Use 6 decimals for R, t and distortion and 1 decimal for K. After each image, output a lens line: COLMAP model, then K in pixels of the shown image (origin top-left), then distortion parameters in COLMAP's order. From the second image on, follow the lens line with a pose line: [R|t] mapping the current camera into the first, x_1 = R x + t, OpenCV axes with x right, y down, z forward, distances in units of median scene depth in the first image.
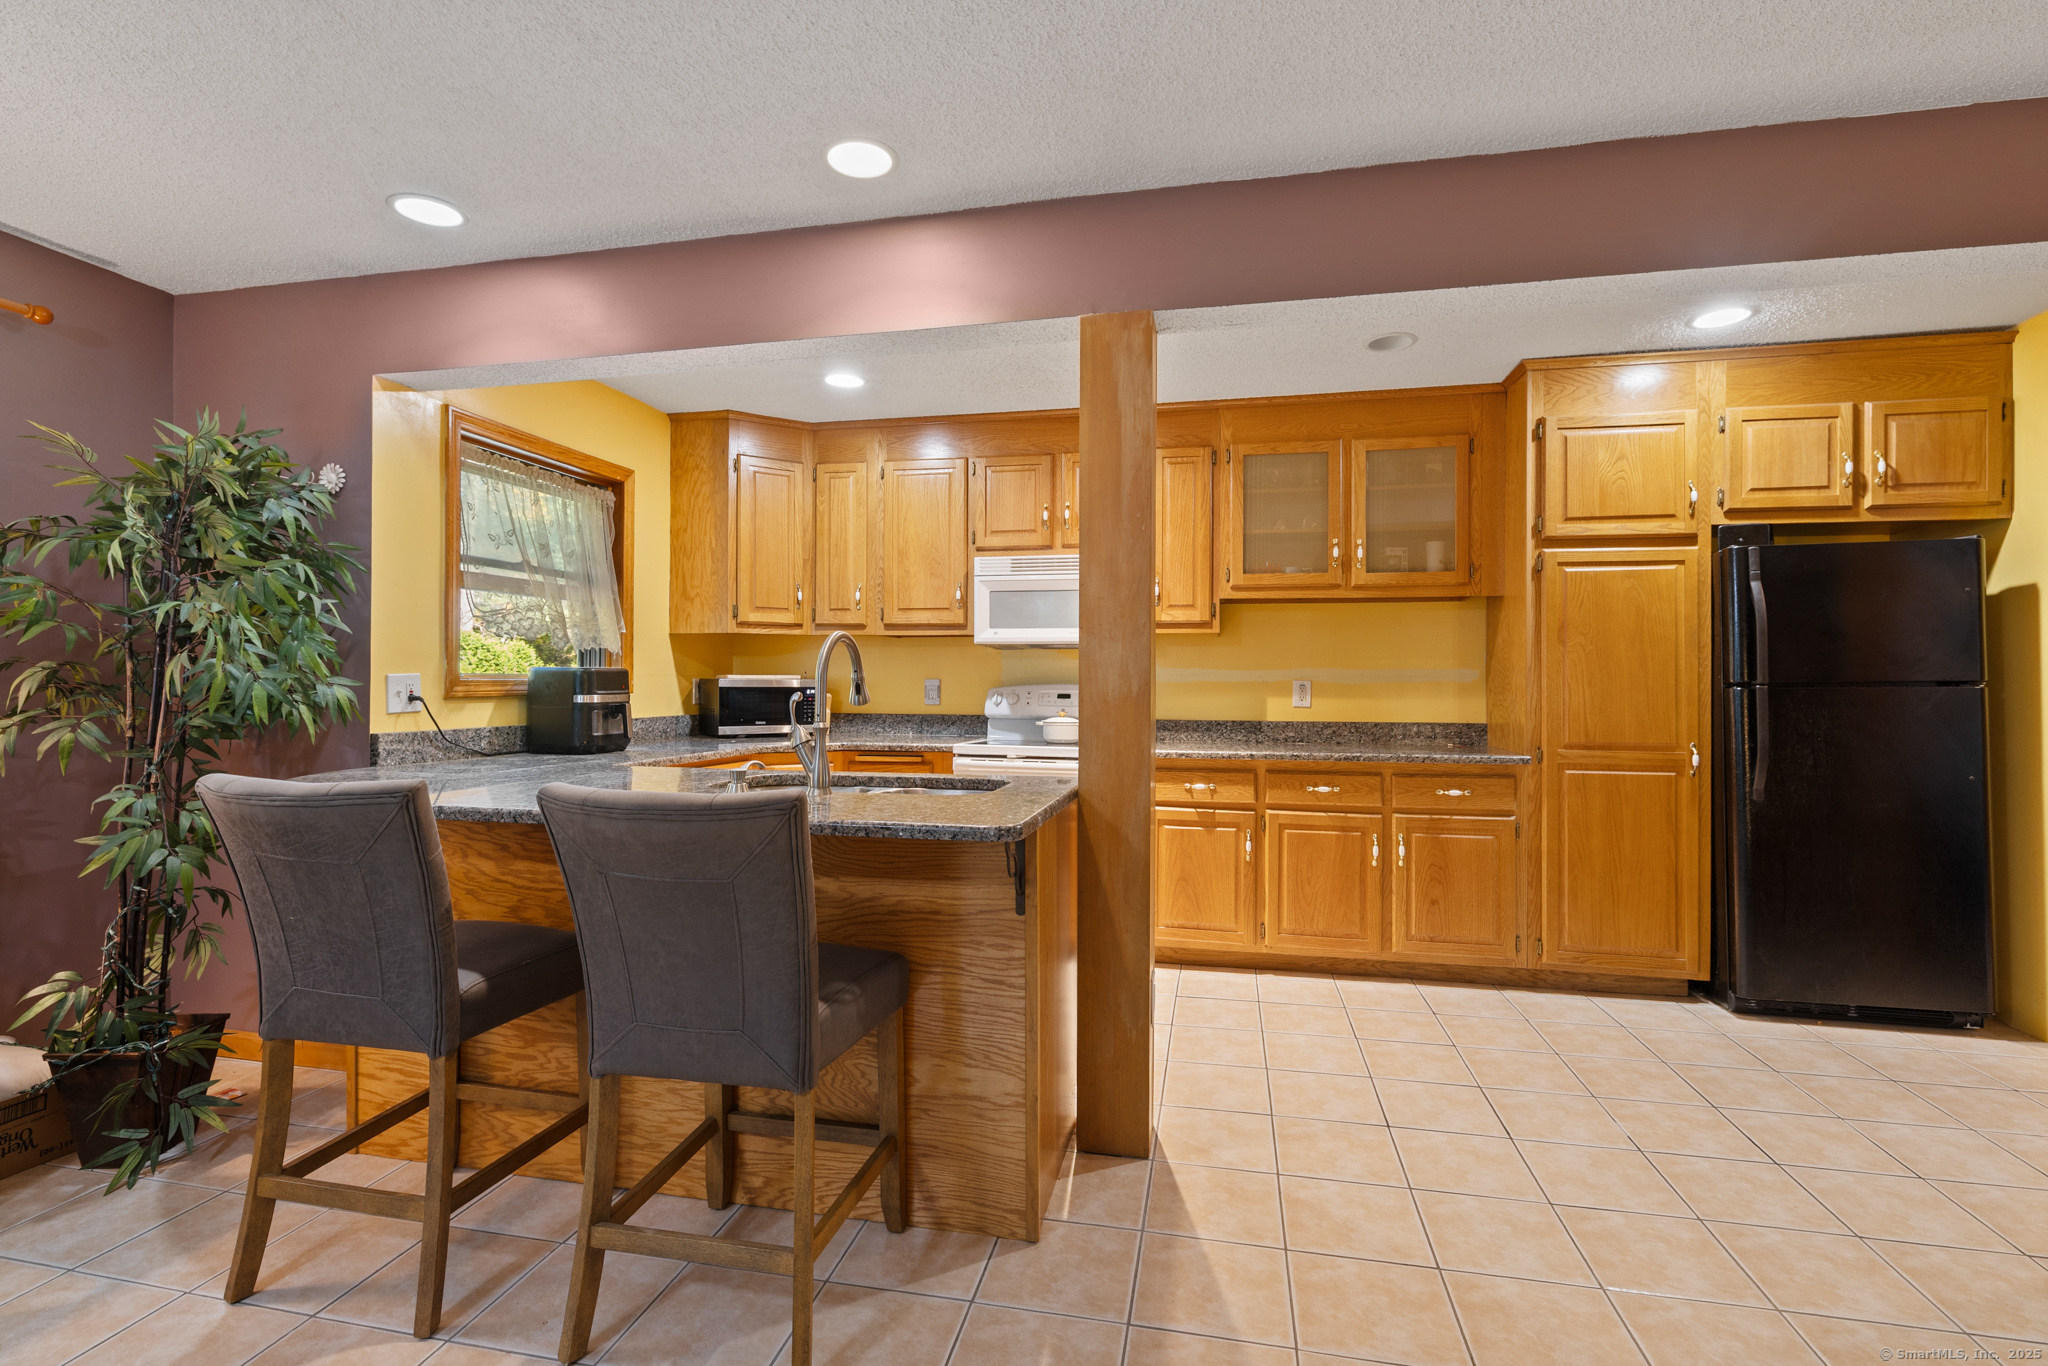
lens RADIAL K [[939.2, 0, 1018.7], [0, 939.2, 671.3], [0, 0, 1]] dist [0.002594, 0.000122]
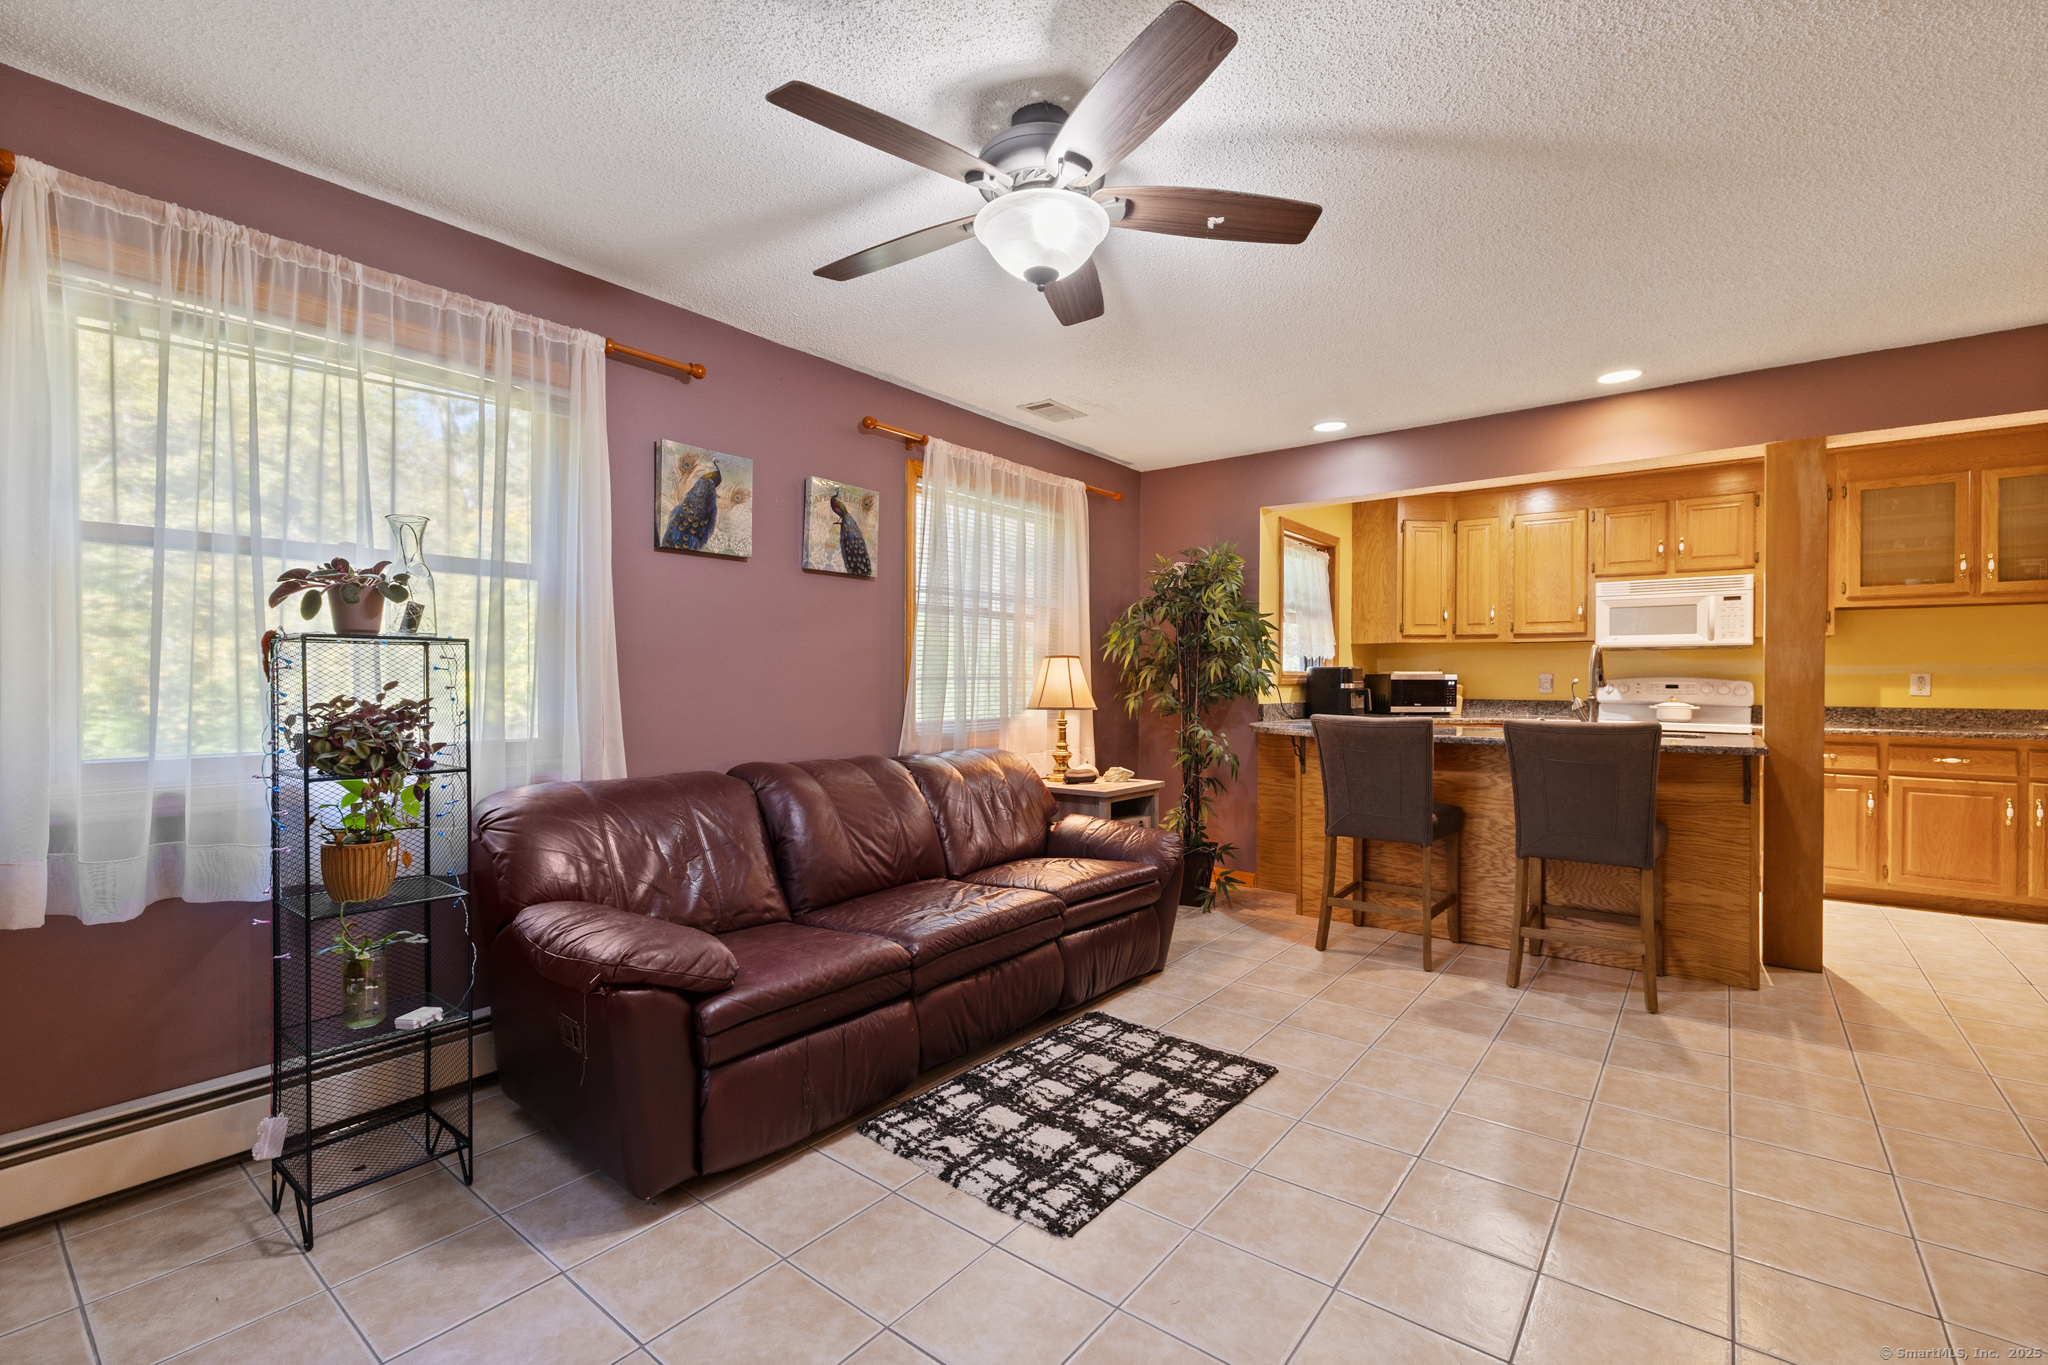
lens RADIAL K [[891.9, 0, 1029.4], [0, 891.9, 680.5], [0, 0, 1]] dist [0.002747, -0.000280]
pose [[0.901112, -0.001446, -0.433583, -0.242710], [0.006342, 0.999931, 0.009846, 0.000881], [0.433539, -0.011622, 0.901060, -0.548607]]
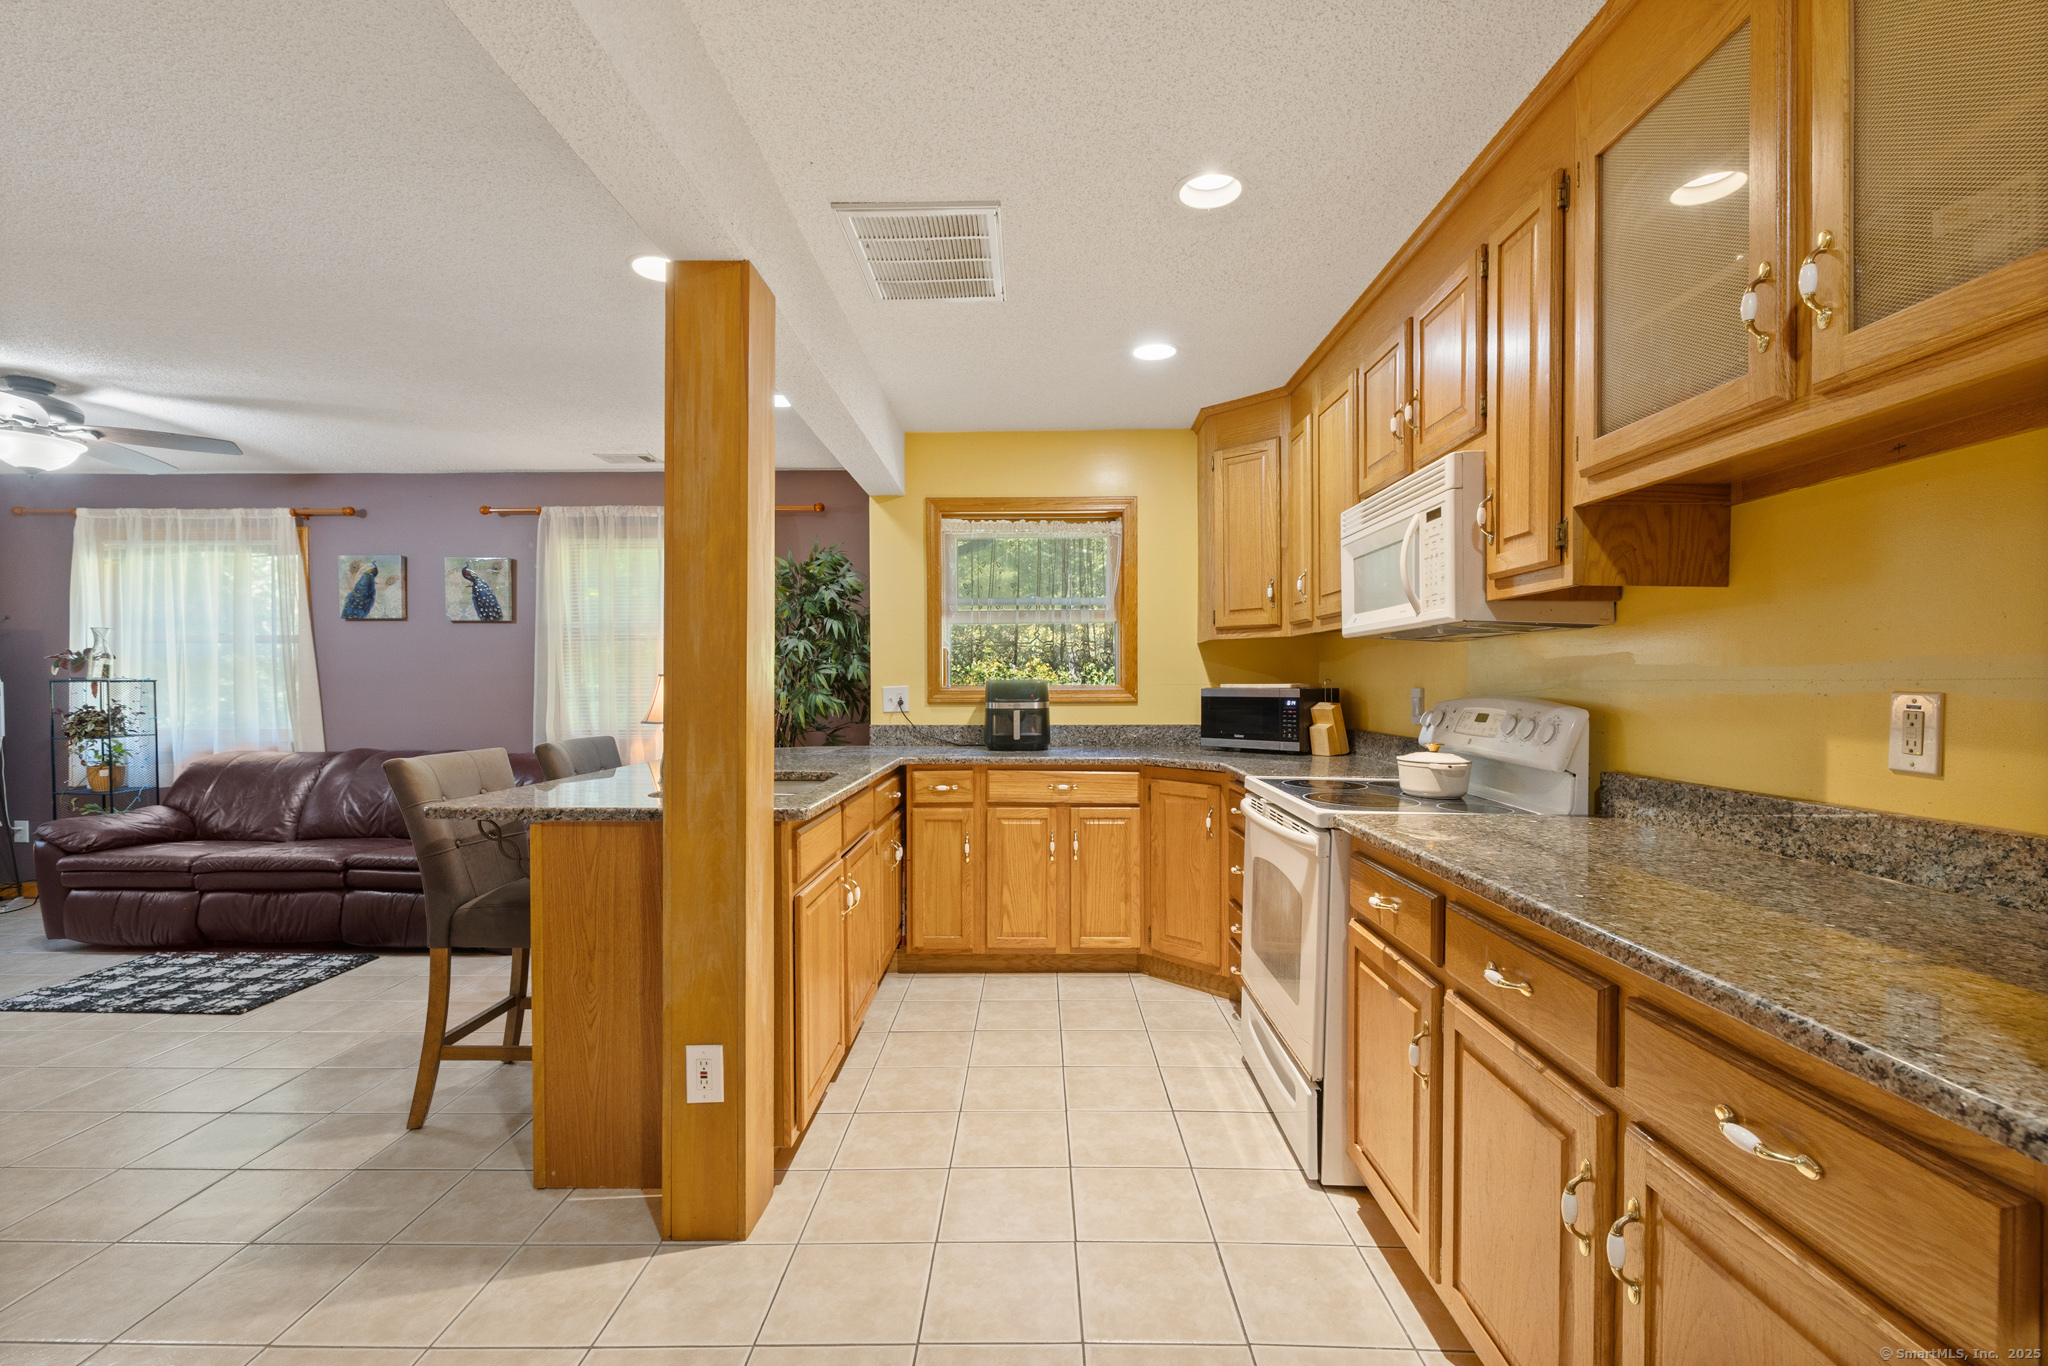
lens RADIAL K [[891.9, 0, 1024.8], [0, 891.9, 694.5], [0, 0, 1]] dist [0.002747, -0.000280]
pose [[0.198568, 0.005682, -0.980071, 0.598275], [0.012692, 0.999884, 0.008368, 0.004445], [0.980005, -0.014101, 0.198473, 0.690070]]
